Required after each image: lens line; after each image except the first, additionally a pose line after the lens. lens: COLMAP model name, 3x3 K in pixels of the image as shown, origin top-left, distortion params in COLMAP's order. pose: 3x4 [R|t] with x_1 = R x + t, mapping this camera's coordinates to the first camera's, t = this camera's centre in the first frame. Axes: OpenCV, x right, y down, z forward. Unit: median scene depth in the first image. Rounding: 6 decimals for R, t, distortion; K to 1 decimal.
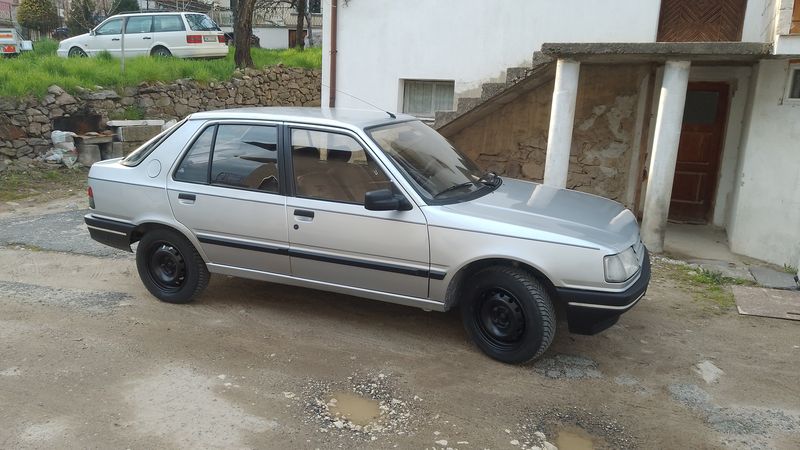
lens RADIAL K [[596.6, 0, 400.0], [0, 596.6, 225.0], [0, 0, 1]] dist [0.043456, -0.079729]
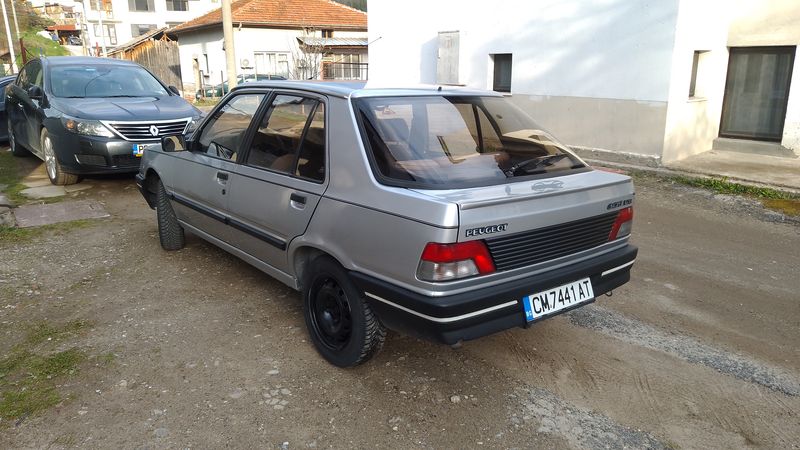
lens RADIAL K [[597.1, 0, 397.9], [0, 597.1, 223.5], [0, 0, 1]] dist [0.028714, -0.038518]
pose [[-0.866933, -0.163972, 0.470681, -0.652493], [0.073766, 0.891727, 0.446521, -0.407304], [-0.492936, 0.421824, -0.760972, 1.788555]]
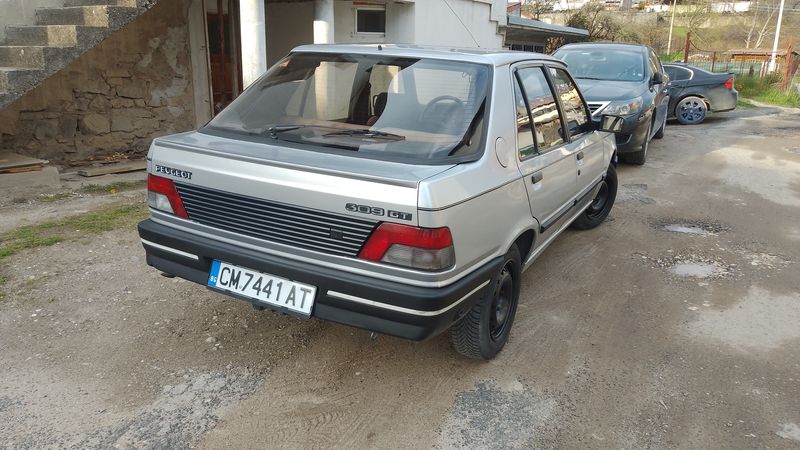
lens RADIAL K [[597.1, 0, 397.9], [0, 597.1, 223.5], [0, 0, 1]] dist [0.028714, -0.038518]
pose [[0.120426, -0.300004, 0.946306, -1.006016], [0.194697, 0.941868, 0.273820, -0.210470], [-0.973443, 0.151268, 0.171836, 1.003878]]
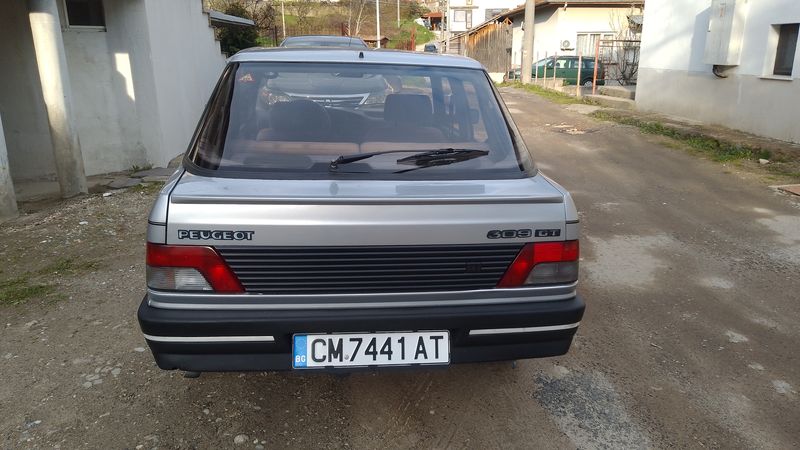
lens RADIAL K [[597.1, 0, 397.9], [0, 597.1, 223.5], [0, 0, 1]] dist [0.028714, -0.038518]
pose [[-0.466776, -0.283346, 0.837756, -0.881795], [0.172994, 0.899731, 0.400695, -0.298577], [-0.867291, 0.331962, -0.370955, 1.357345]]
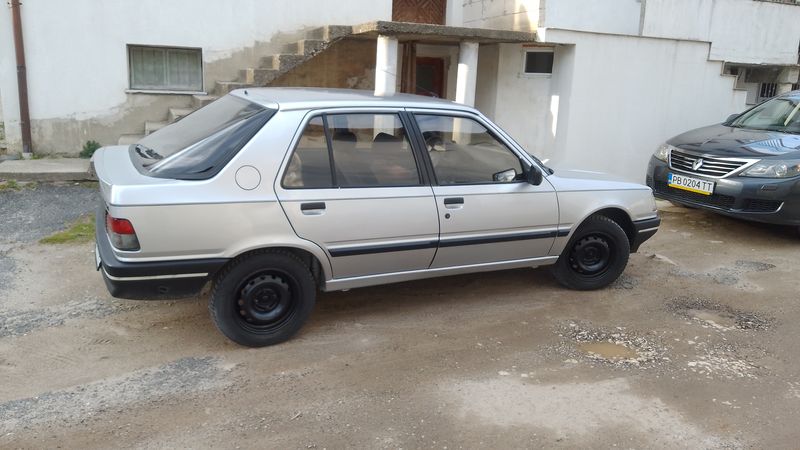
lens RADIAL K [[598.6, 0, 399.3], [0, 598.6, 225.7], [0, 0, 1]] dist [0.026085, -0.041912]
pose [[0.675763, -0.186660, 0.713094, -0.825026], [0.141704, 0.982259, 0.122831, -0.100362], [-0.723370, 0.018044, 0.690225, 0.341334]]
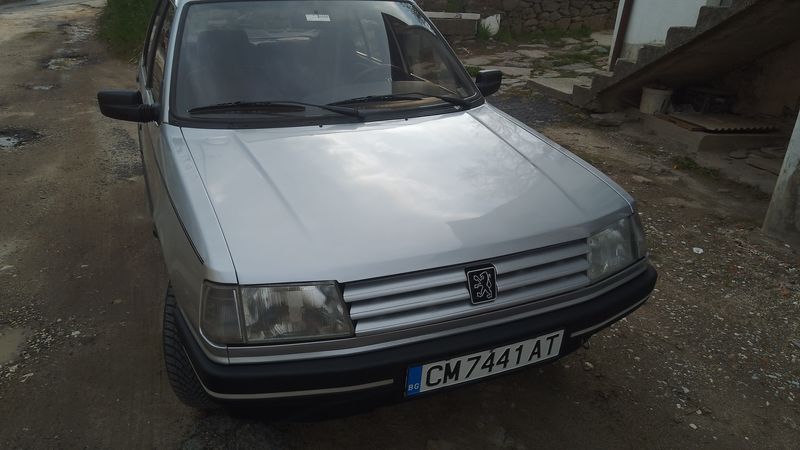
lens RADIAL K [[598.6, 0, 399.3], [0, 598.6, 225.7], [0, 0, 1]] dist [0.026085, -0.041912]
pose [[0.702447, 0.270063, -0.658509, 0.571410], [-0.170993, 0.962152, 0.212188, -0.089086], [0.690890, -0.036450, 0.722040, 0.577552]]
